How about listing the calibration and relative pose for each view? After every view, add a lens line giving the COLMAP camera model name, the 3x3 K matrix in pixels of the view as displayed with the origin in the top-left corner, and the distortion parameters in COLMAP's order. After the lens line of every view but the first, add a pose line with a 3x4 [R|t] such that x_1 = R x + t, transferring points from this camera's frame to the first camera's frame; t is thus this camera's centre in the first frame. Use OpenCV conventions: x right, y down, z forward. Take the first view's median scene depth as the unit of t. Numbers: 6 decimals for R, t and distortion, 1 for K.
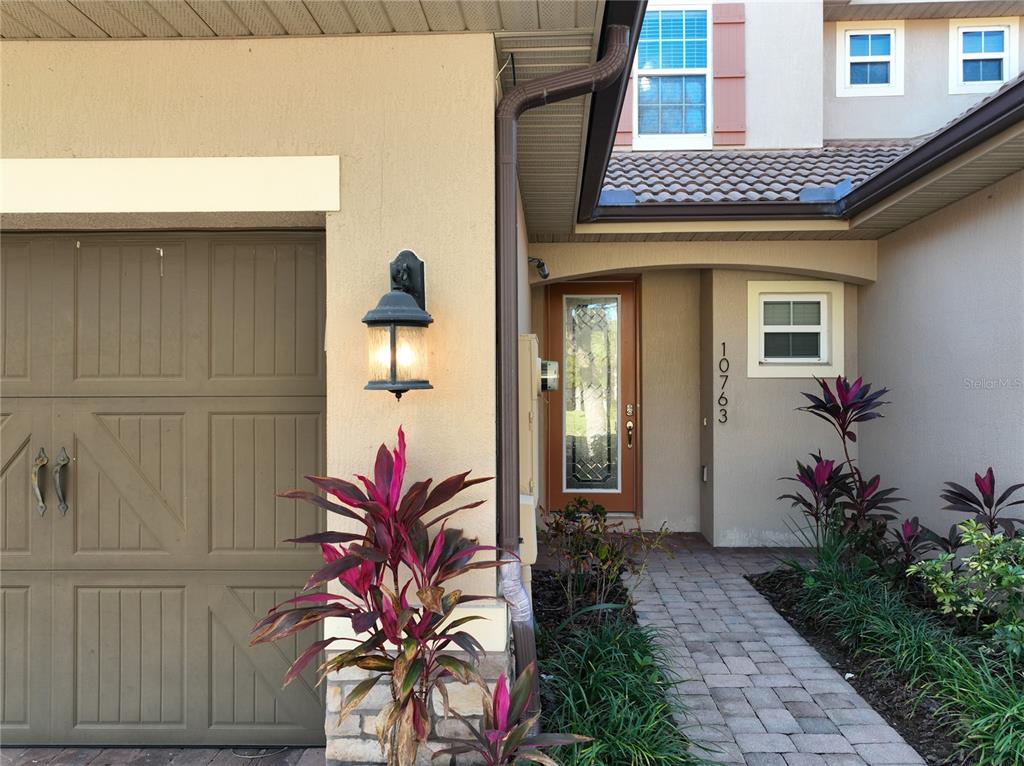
lens RADIAL K [[712.8, 0, 511.1], [0, 712.8, 369.0], [0, 0, 1]] dist [0.008569, 0.002685]
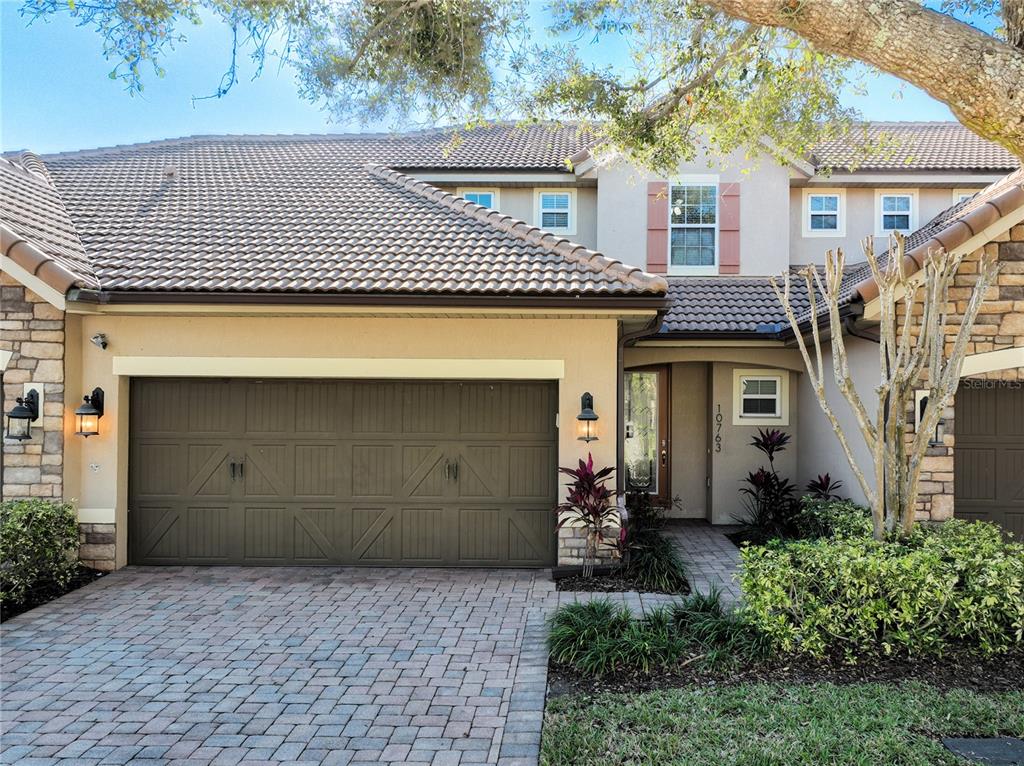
lens RADIAL K [[891.5, 0, 512.0], [0, 891.5, 383.0], [0, 0, 1]] dist [-0.010267, -0.004502]
pose [[0.999927, 0.008772, -0.008274, -0.182541], [-0.008750, 0.999958, 0.002709, -0.090771], [0.008298, -0.002636, 0.999962, -1.148454]]
